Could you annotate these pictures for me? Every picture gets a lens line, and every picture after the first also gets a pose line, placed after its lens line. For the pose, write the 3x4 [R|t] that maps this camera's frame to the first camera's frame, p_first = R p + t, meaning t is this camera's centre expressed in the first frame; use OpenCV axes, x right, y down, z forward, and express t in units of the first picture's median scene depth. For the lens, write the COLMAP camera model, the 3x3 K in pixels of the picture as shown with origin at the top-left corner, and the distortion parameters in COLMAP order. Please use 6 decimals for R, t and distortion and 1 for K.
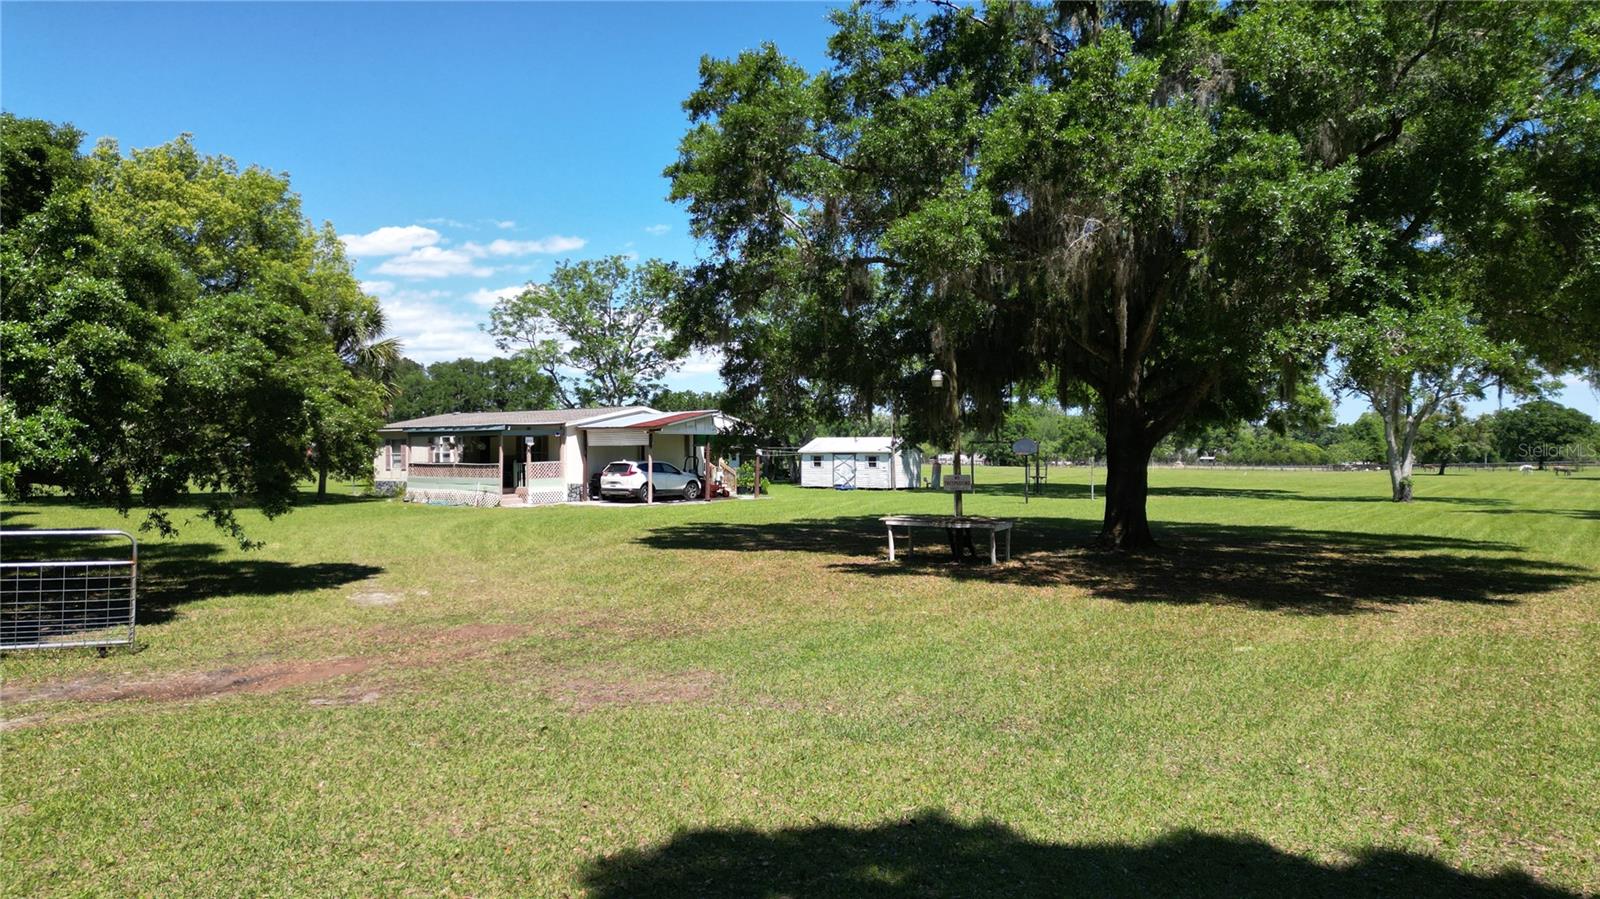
lens RADIAL K [[1092.7, 0, 776.1], [0, 1092.7, 448.8], [0, 0, 1]] dist [0.105021, -0.138663]
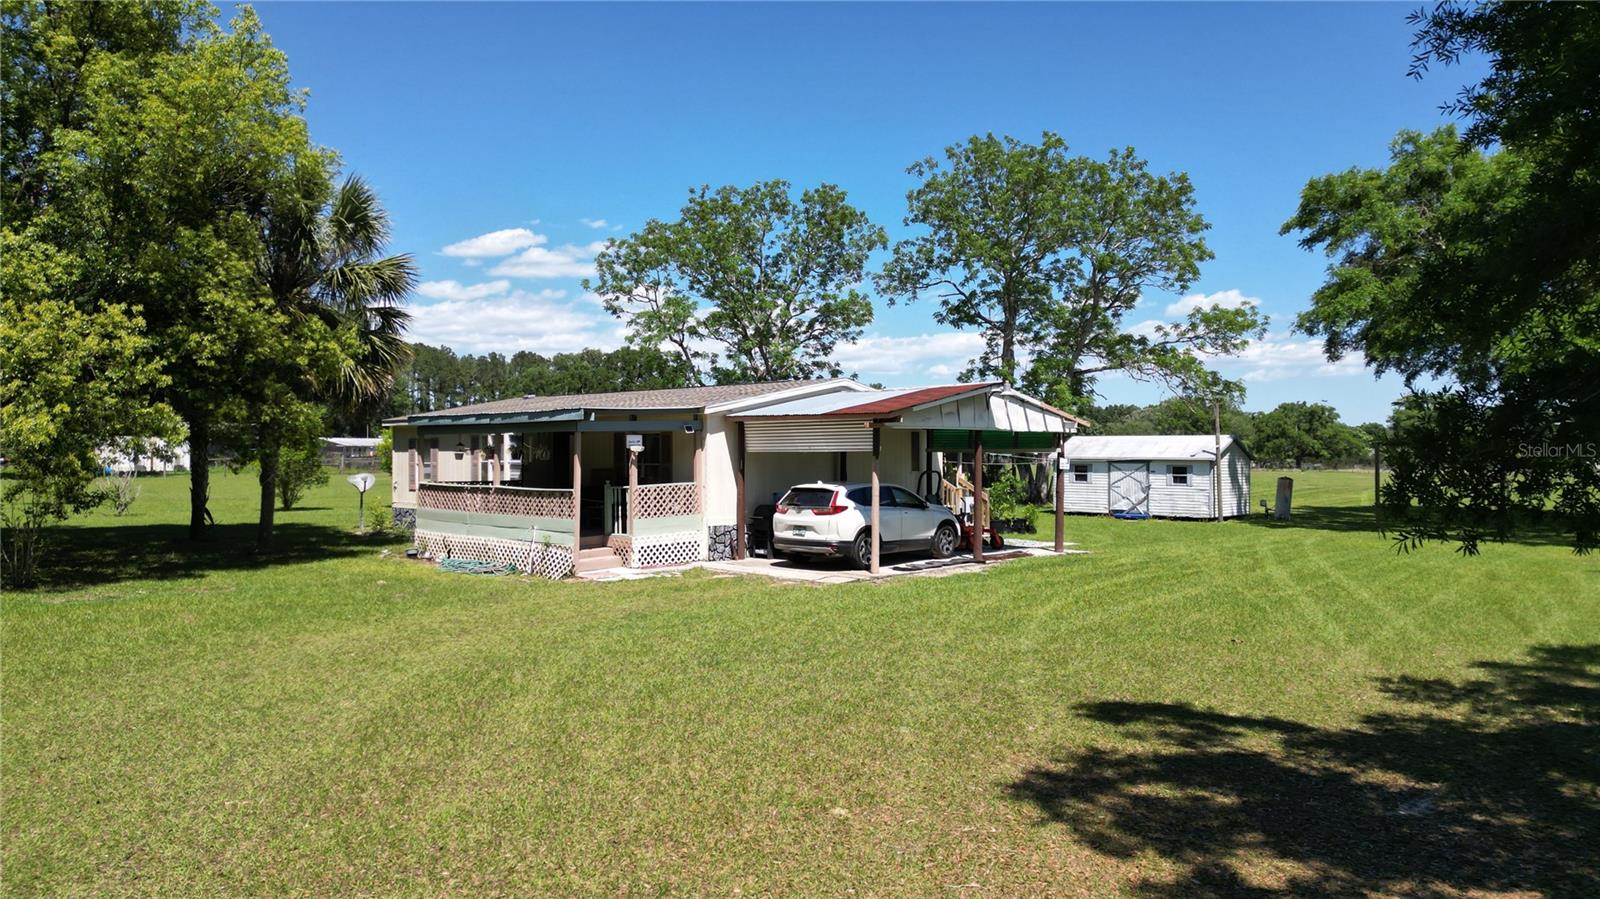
lens RADIAL K [[1092.7, 0, 776.1], [0, 1092.7, 448.8], [0, 0, 1]] dist [0.105021, -0.138663]
pose [[0.993210, 0.002449, -0.116308, -0.087103], [-0.002307, 0.999996, 0.001355, -0.004529], [0.116311, -0.001078, 0.993212, 0.435668]]
